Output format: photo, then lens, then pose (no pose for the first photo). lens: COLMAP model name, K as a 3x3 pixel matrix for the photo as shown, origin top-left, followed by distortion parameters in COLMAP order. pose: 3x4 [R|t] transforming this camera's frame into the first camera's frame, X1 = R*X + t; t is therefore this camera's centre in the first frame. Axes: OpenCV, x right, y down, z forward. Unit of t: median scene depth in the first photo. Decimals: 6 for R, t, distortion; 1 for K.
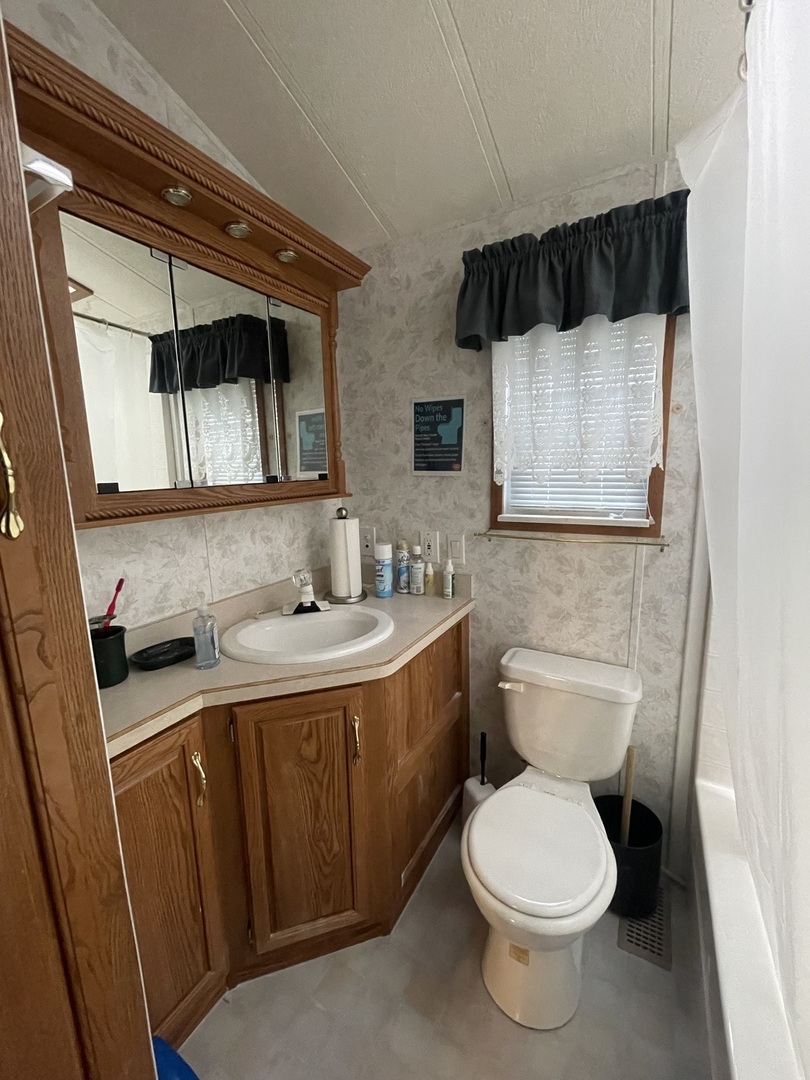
lens RADIAL K [[436.1, 0, 408.5], [0, 436.1, 535.4], [0, 0, 1]] dist [-0.002591, 0.000083]
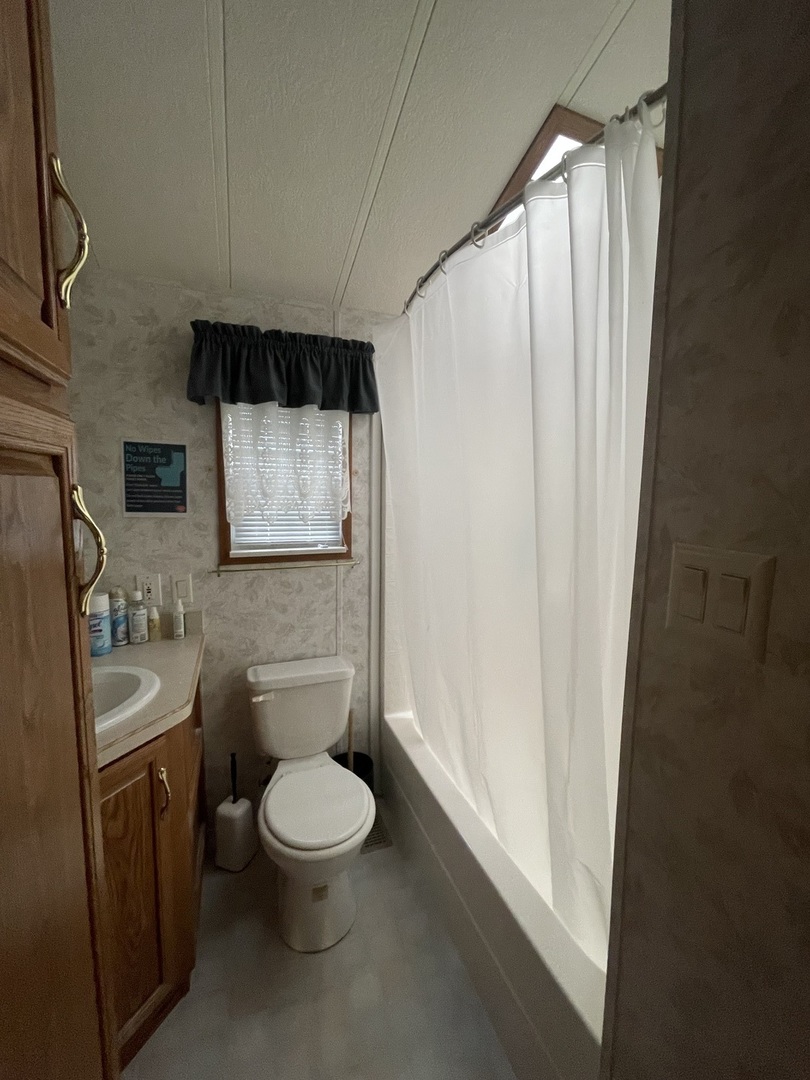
lens RADIAL K [[436.1, 0, 408.5], [0, 436.1, 535.4], [0, 0, 1]] dist [-0.002591, 0.000083]
pose [[0.634942, -0.050826, 0.770886, -0.364639], [0.098634, 0.995001, -0.015638, -0.026440], [-0.766238, 0.085965, 0.636781, -0.068271]]
